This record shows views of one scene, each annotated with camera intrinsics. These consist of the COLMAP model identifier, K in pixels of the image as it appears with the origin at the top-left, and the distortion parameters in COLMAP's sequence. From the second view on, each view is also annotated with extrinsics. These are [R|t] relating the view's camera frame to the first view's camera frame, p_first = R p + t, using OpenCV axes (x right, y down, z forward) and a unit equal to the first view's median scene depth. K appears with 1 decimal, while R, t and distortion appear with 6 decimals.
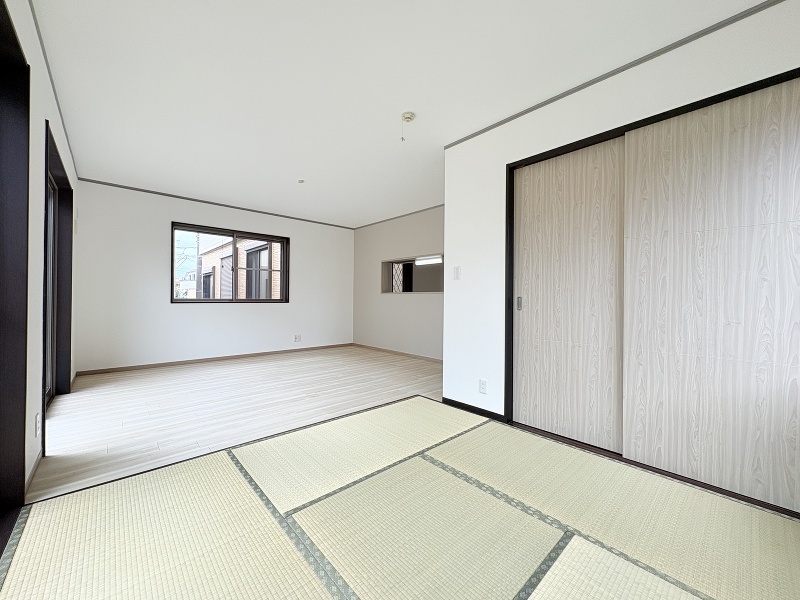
lens RADIAL K [[318.1, 0, 400.7], [0, 318.1, 298.8], [0, 0, 1]] dist [0.001663, 0.000047]
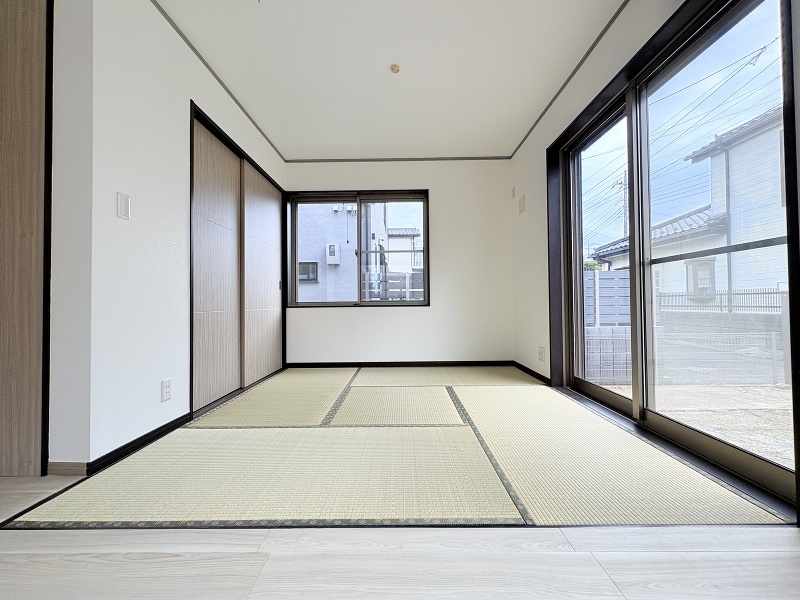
lens RADIAL K [[318.1, 0, 398.3], [0, 318.1, 300.4], [0, 0, 1]] dist [0.001663, 0.000047]
pose [[-0.730698, 0.008368, 0.682650, -0.587134], [0.005201, 0.999964, -0.006691, 0.094680], [-0.682681, -0.001338, -0.730715, 1.200552]]
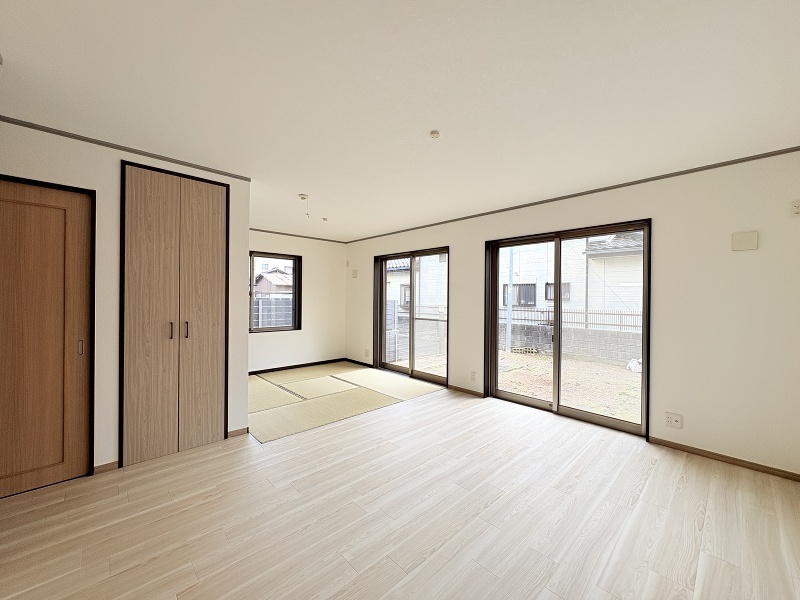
lens RADIAL K [[318.1, 0, 401.3], [0, 318.1, 300.2], [0, 0, 1]] dist [0.001663, 0.000047]
pose [[-0.999581, -0.019004, -0.021829, -0.375526], [-0.019168, 0.999789, 0.007335, -0.127292], [0.021685, 0.007751, -0.999735, 2.342958]]
